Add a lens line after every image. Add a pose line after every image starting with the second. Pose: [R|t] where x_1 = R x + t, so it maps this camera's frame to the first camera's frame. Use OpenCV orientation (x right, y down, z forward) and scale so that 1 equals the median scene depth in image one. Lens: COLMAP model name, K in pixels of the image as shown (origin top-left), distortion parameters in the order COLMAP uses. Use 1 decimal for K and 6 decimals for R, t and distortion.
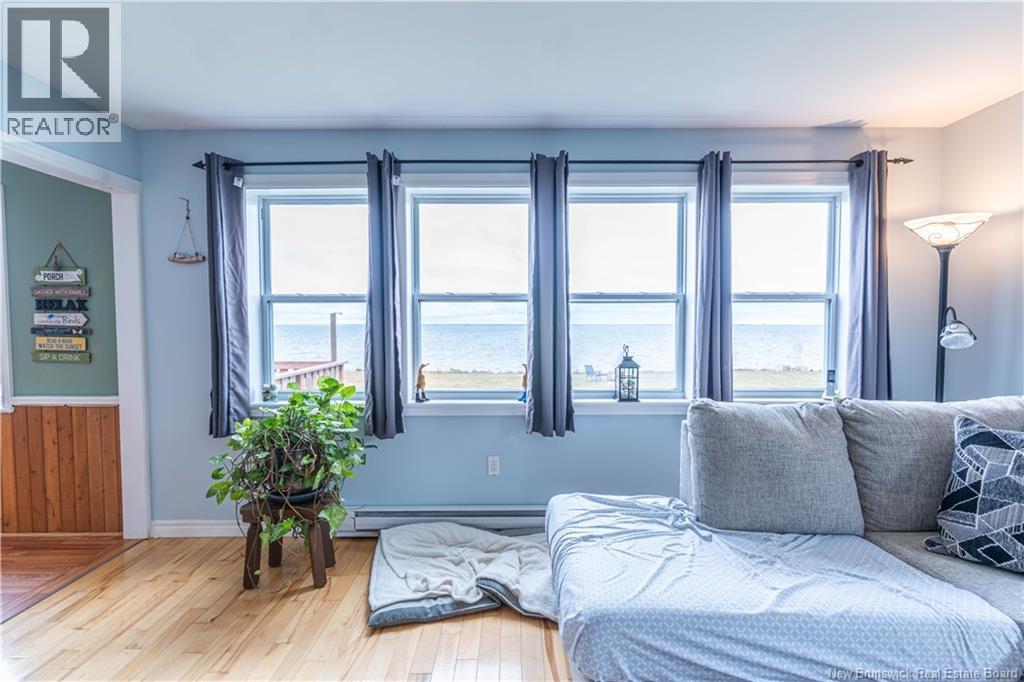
lens RADIAL K [[490.9, 0, 519.4], [0, 490.9, 340.4], [0, 0, 1]] dist [0.014138, -0.002644]
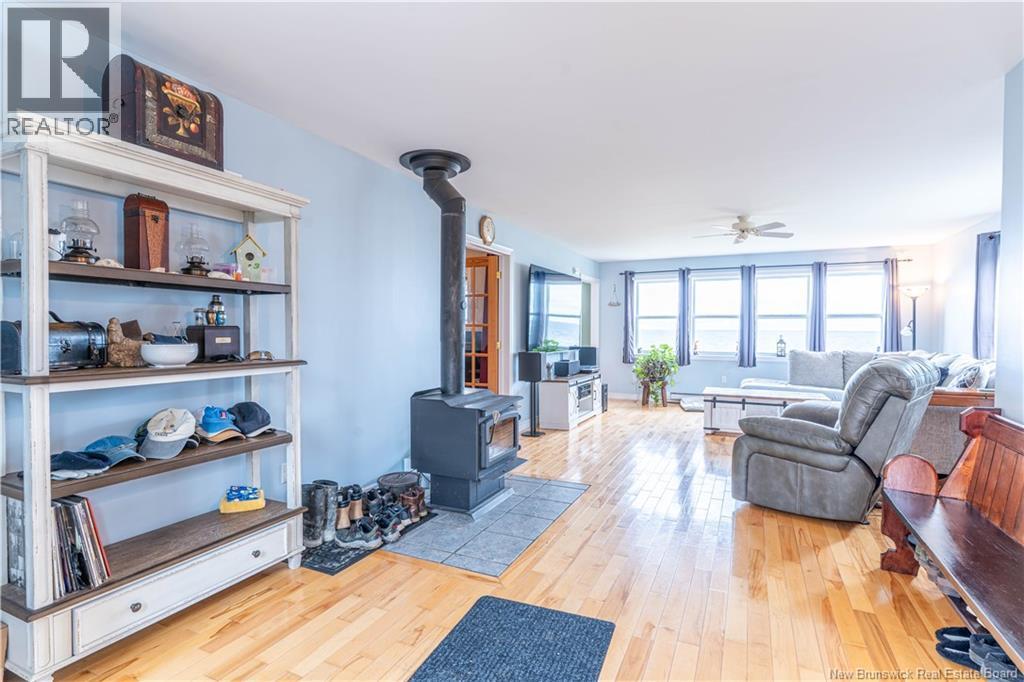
lens RADIAL K [[490.9, 0, 528.5], [0, 490.9, 343.5], [0, 0, 1]] dist [0.014138, -0.002644]
pose [[0.911148, 0.017363, -0.411712, 0.082649], [-0.029916, 0.999263, -0.024065, 0.161500], [0.410991, 0.034244, 0.910996, -1.971766]]
